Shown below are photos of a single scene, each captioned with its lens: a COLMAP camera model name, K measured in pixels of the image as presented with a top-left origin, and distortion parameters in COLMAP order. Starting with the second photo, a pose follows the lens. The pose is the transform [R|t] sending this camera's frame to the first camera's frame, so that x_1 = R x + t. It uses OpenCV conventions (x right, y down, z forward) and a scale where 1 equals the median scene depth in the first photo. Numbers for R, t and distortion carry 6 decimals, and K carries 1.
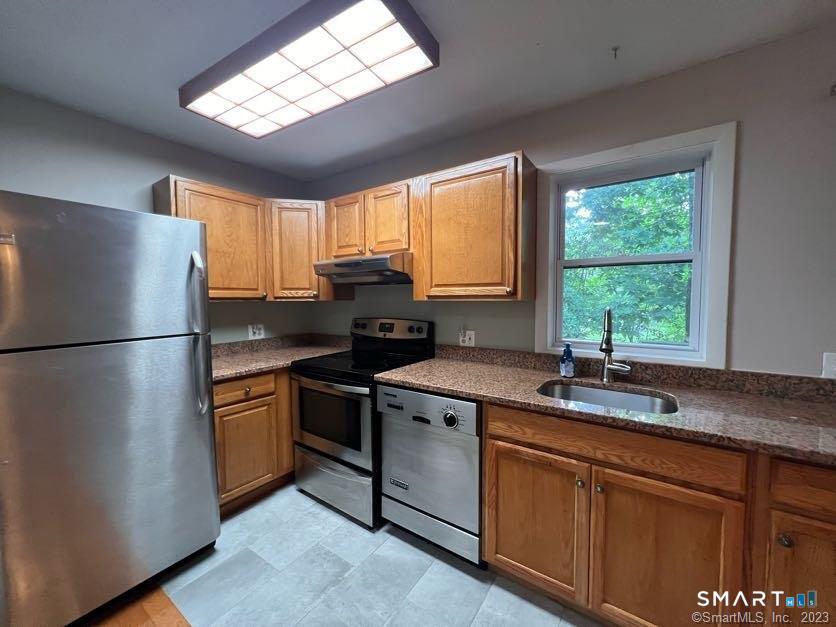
lens RADIAL K [[330.8, 0, 417.5], [0, 330.8, 312.4], [0, 0, 1]] dist [-0.001172, 0.000447]
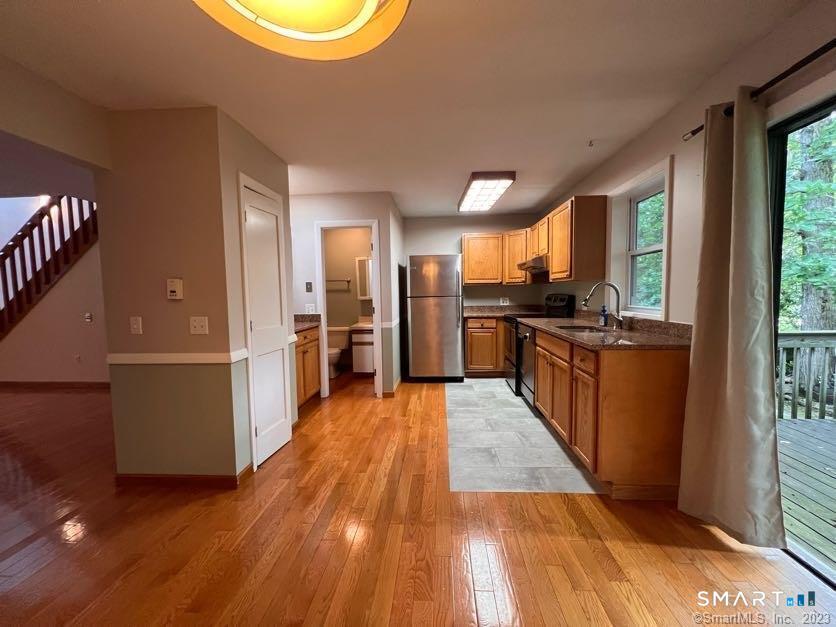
lens RADIAL K [[330.8, 0, 421.0], [0, 330.8, 311.7], [0, 0, 1]] dist [-0.001172, 0.000447]
pose [[0.521507, 0.049365, -0.851818, 1.179217], [-0.027807, 0.998778, 0.040858, 0.071554], [0.852794, 0.002379, 0.522242, -0.527849]]
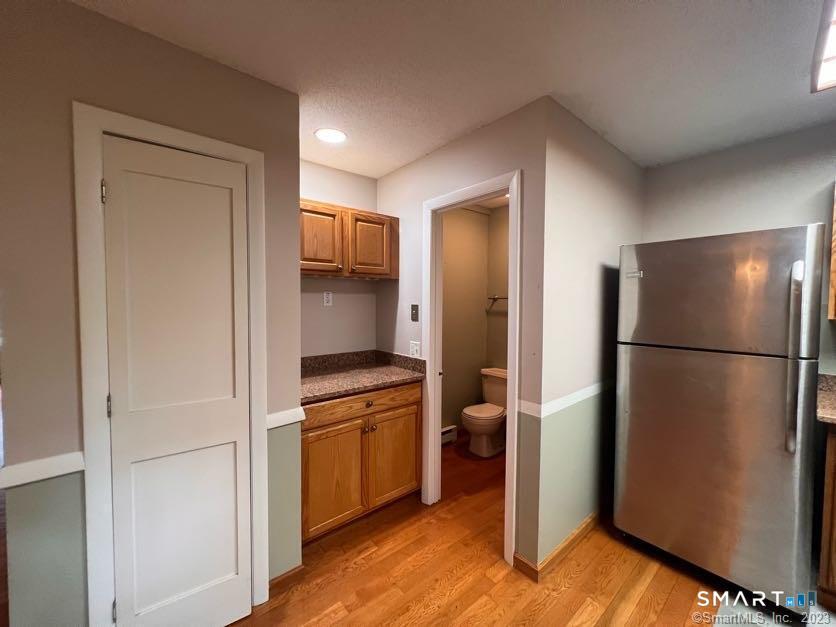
lens RADIAL K [[330.8, 0, 421.9], [0, 330.8, 311.6], [0, 0, 1]] dist [-0.001172, 0.000447]
pose [[-0.261224, 0.037342, -0.964556, 0.322661], [-0.052137, 0.997247, 0.052728, -0.040215], [0.963869, 0.064063, -0.258558, 0.233272]]
